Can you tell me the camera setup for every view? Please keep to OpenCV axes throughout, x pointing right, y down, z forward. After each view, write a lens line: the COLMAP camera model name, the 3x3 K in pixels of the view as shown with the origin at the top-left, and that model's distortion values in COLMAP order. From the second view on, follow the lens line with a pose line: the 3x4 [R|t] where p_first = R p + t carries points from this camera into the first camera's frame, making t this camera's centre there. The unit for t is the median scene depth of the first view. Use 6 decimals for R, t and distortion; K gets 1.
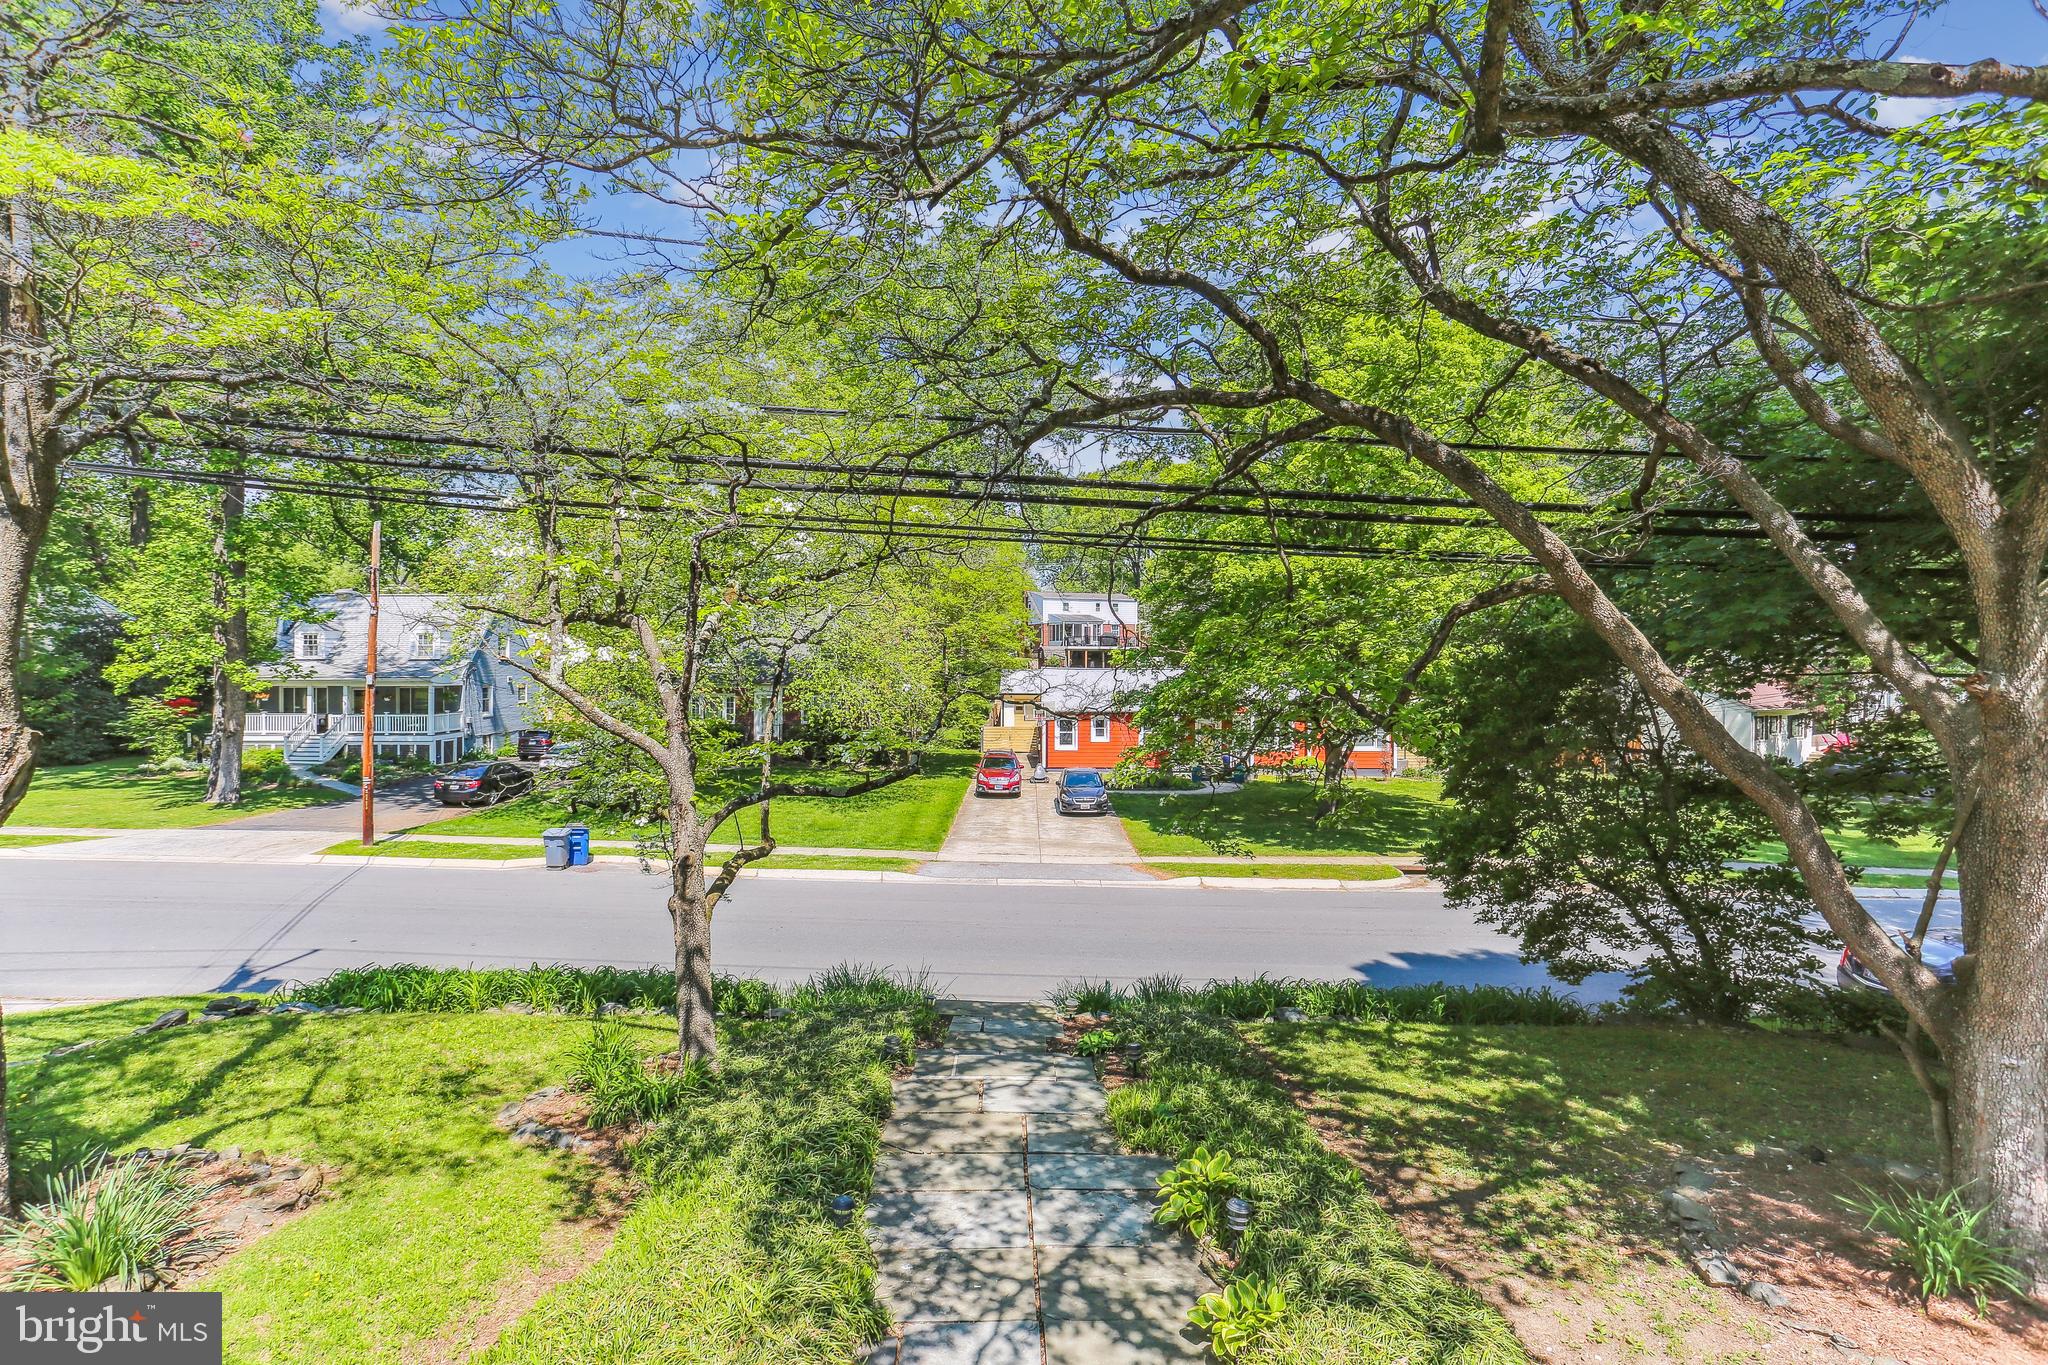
lens RADIAL K [[978.3, 0, 1019.0], [0, 978.3, 672.3], [0, 0, 1]] dist [-0.049444, 0.029113]
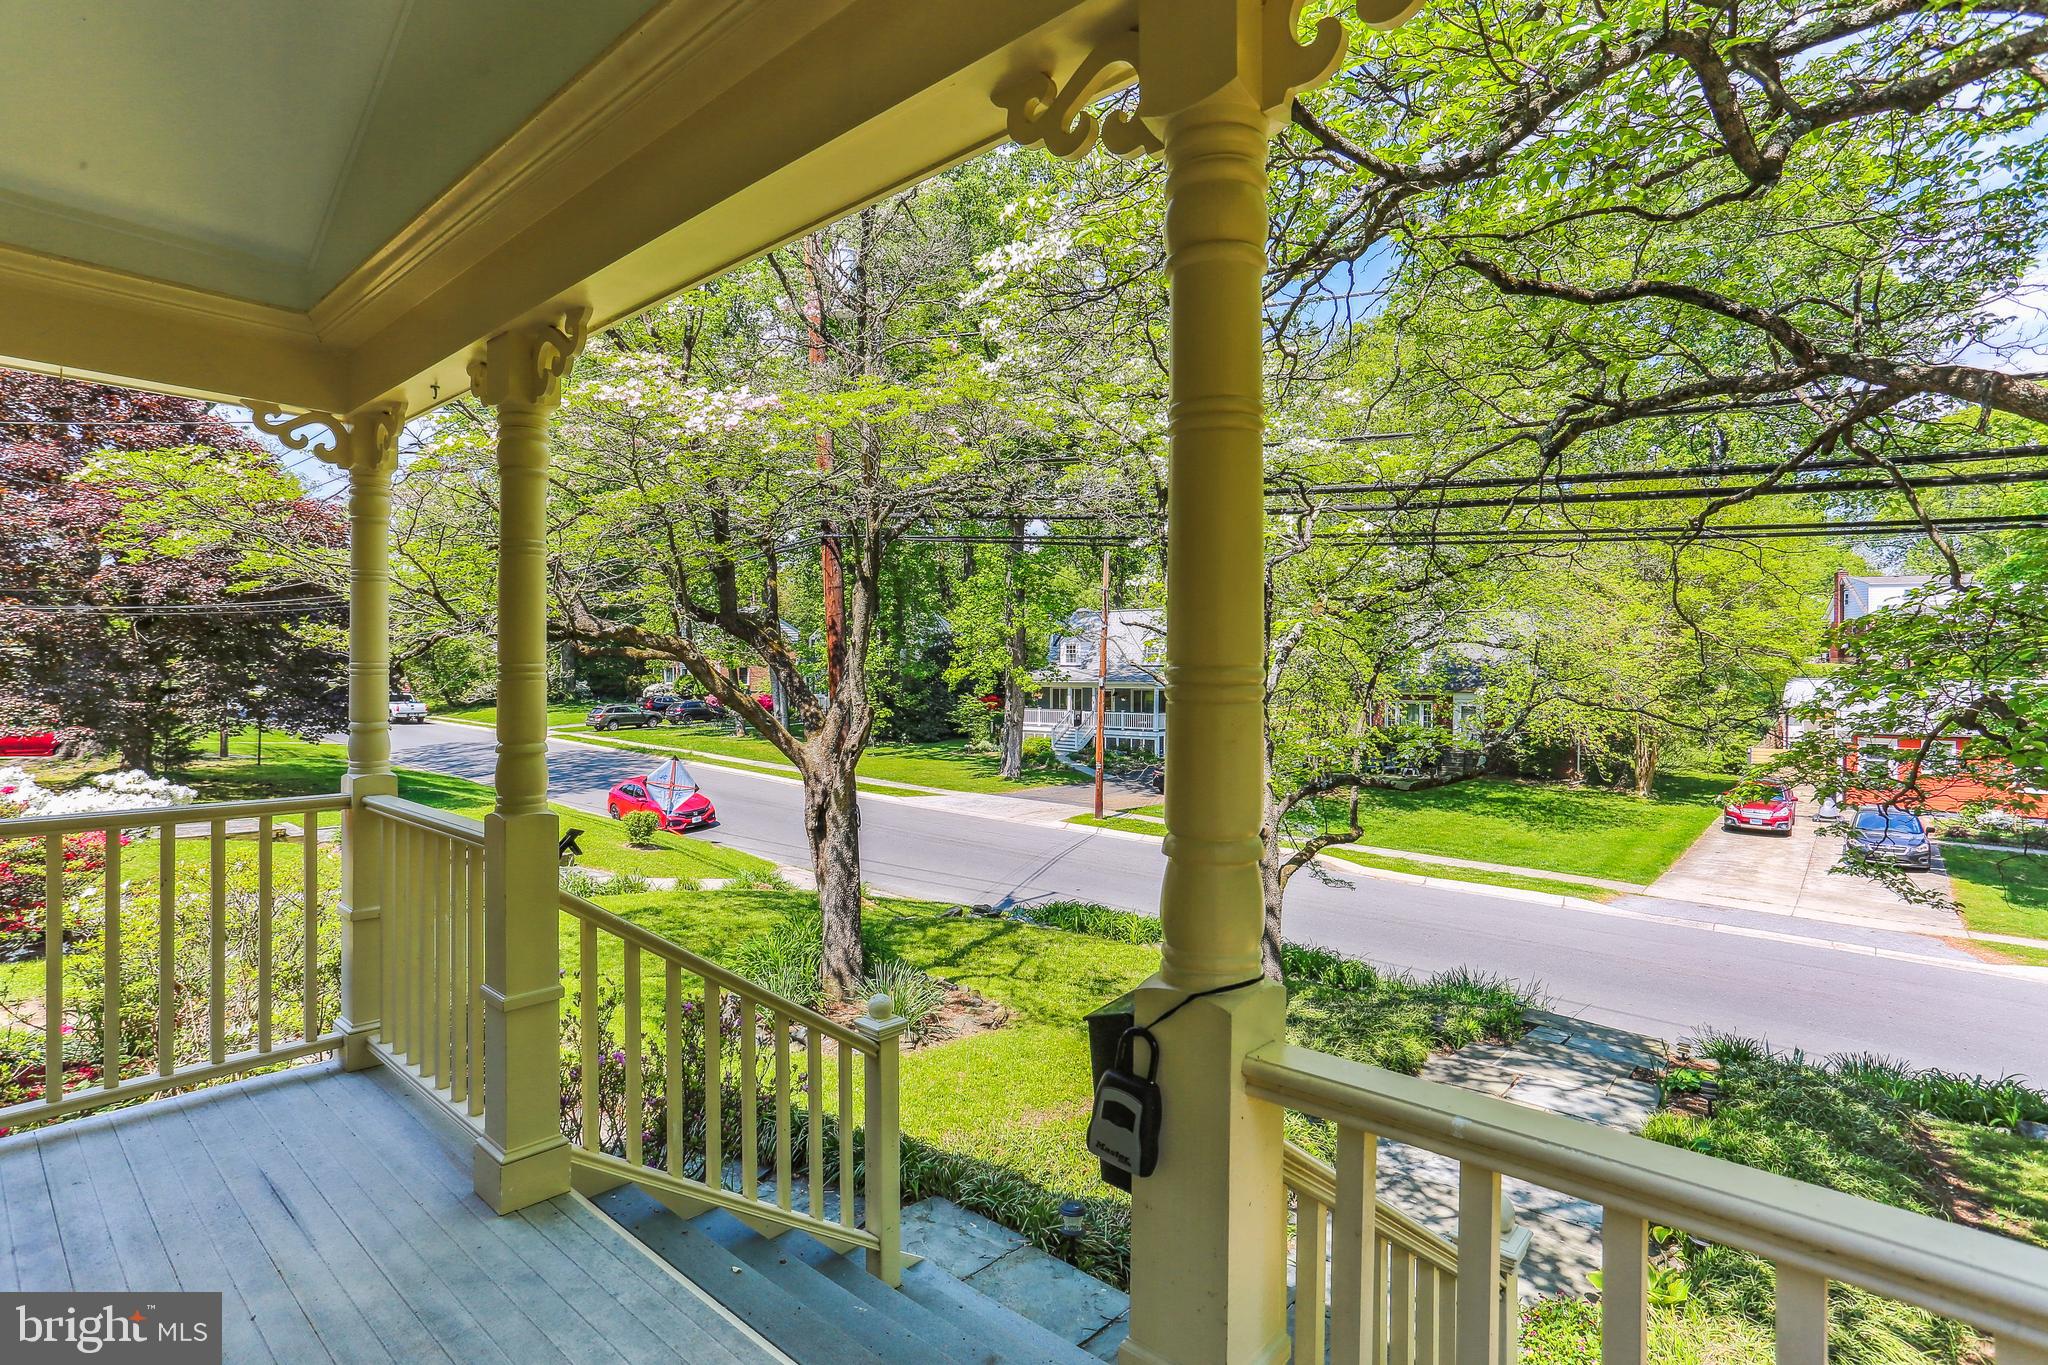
lens RADIAL K [[978.3, 0, 1019.0], [0, 978.3, 672.3], [0, 0, 1]] dist [-0.049444, 0.029113]
pose [[0.772266, 0.002822, -0.635293, 0.134502], [-0.006599, 0.999972, -0.003580, 0.001827], [0.635265, 0.006958, 0.772263, -0.086329]]
